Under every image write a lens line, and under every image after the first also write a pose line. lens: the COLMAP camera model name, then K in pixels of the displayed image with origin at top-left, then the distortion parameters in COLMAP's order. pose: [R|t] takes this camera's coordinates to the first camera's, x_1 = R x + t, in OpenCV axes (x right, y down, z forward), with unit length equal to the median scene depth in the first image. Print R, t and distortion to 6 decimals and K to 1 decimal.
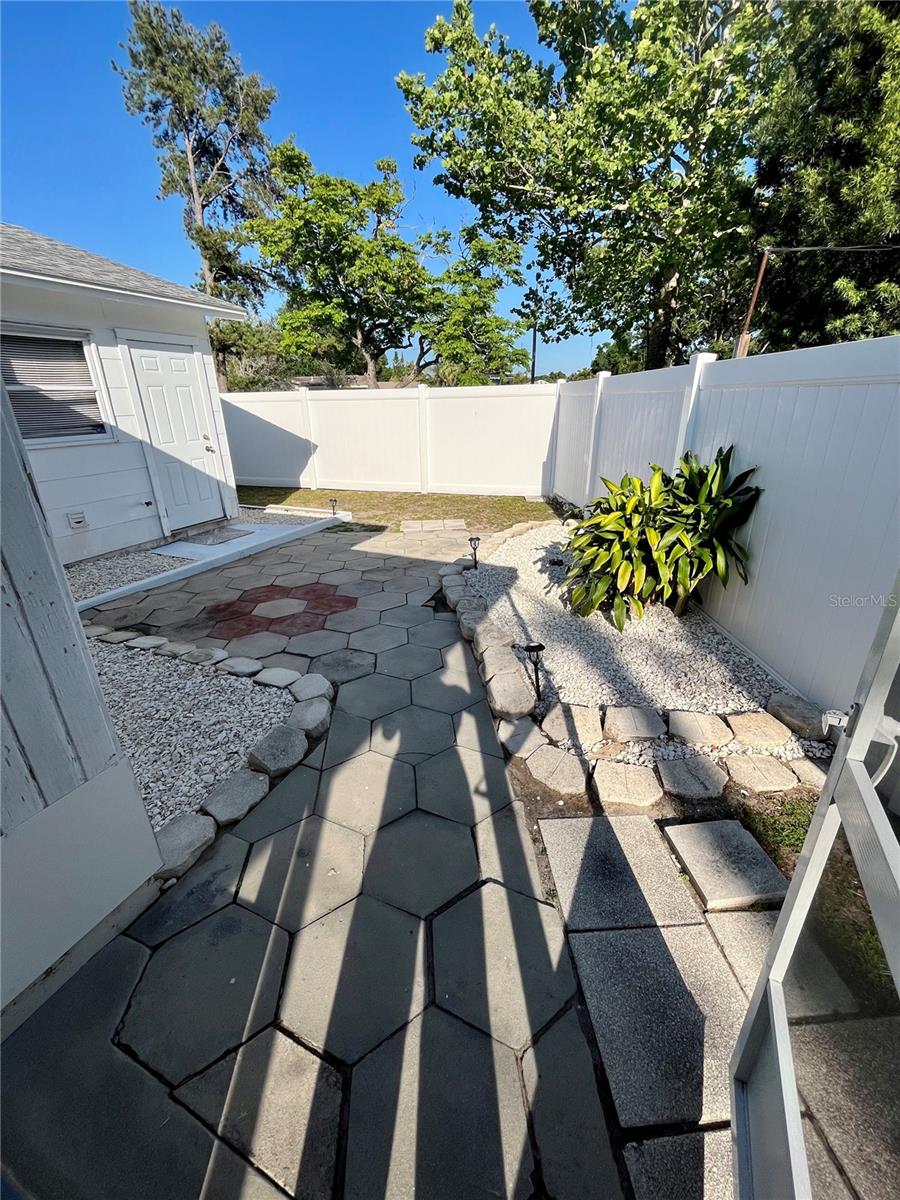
lens RADIAL K [[492.5, 0, 452.0], [0, 492.5, 595.9], [0, 0, 1]] dist [-0.003235, 0.000225]
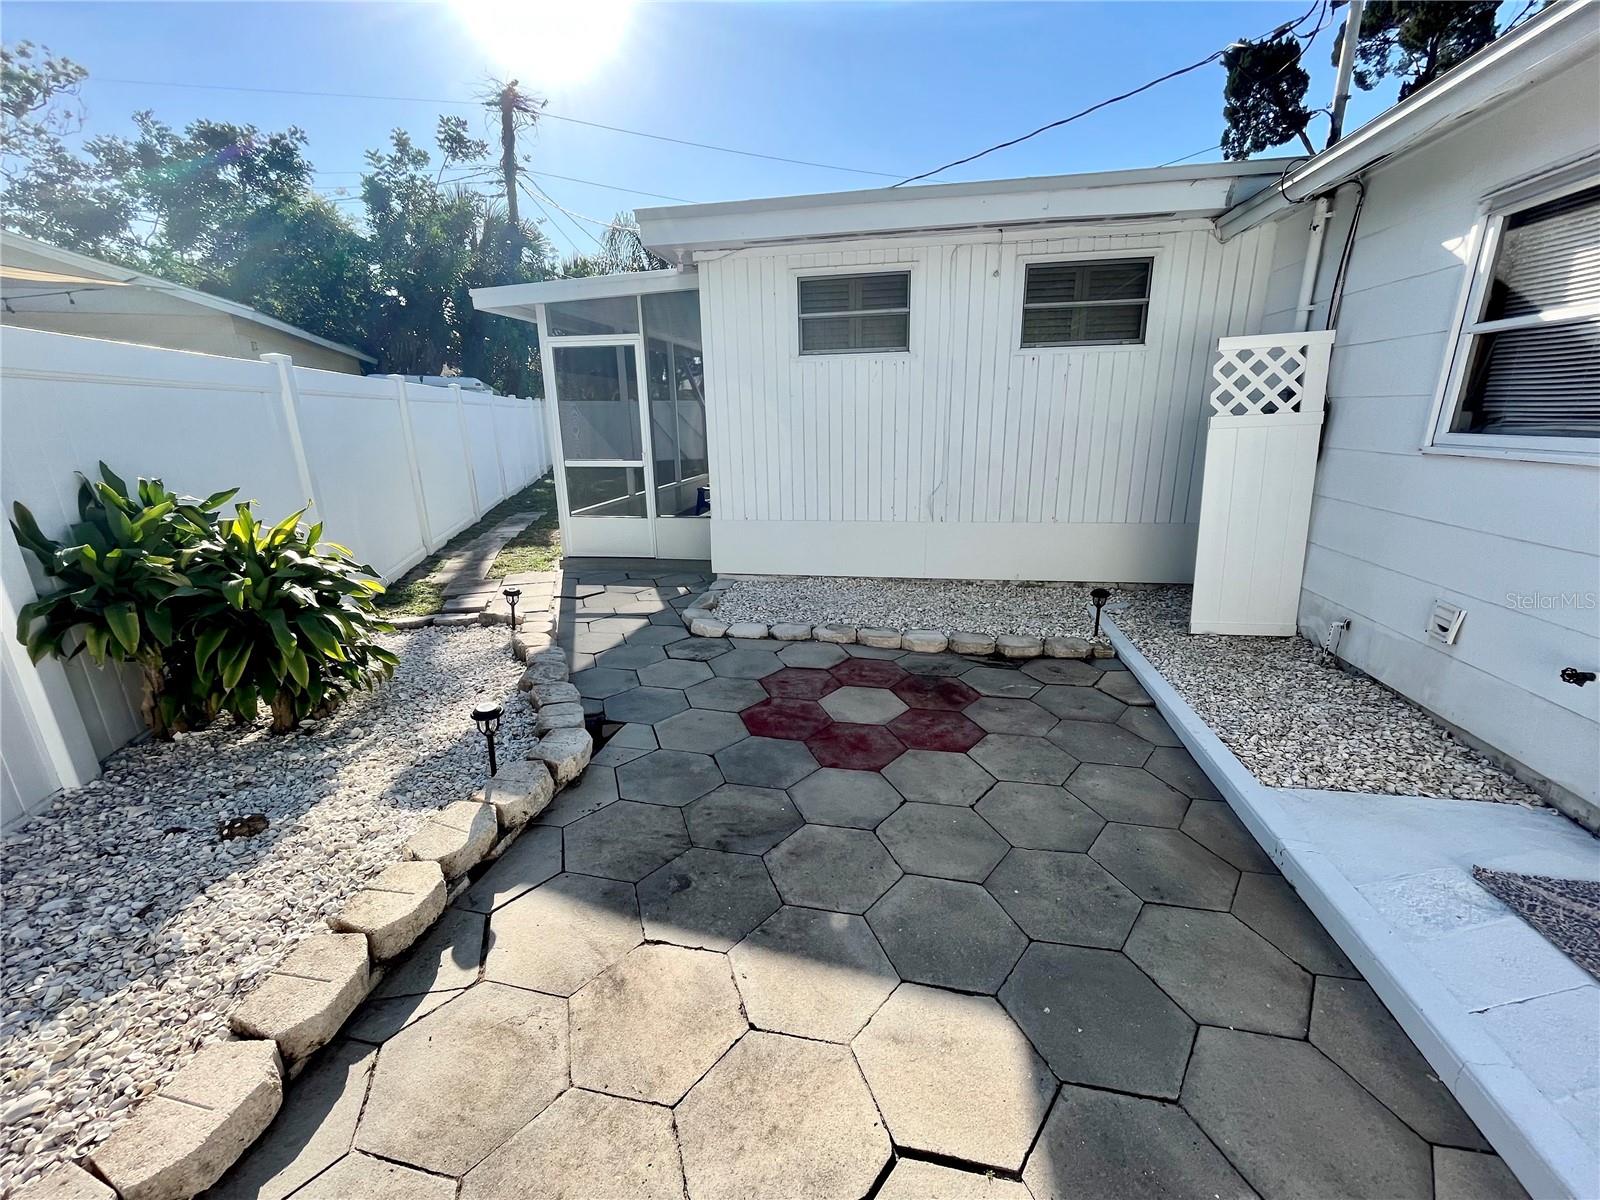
lens RADIAL K [[656.6, 0, 794.6], [0, 656.6, 602.6], [0, 0, 1]] dist [-0.003235, 0.000225]
pose [[-0.970918, 0.093768, -0.220284, -0.036210], [-0.062537, 0.788833, 0.611417, -0.209539], [0.231098, 0.607412, -0.760029, 0.559367]]
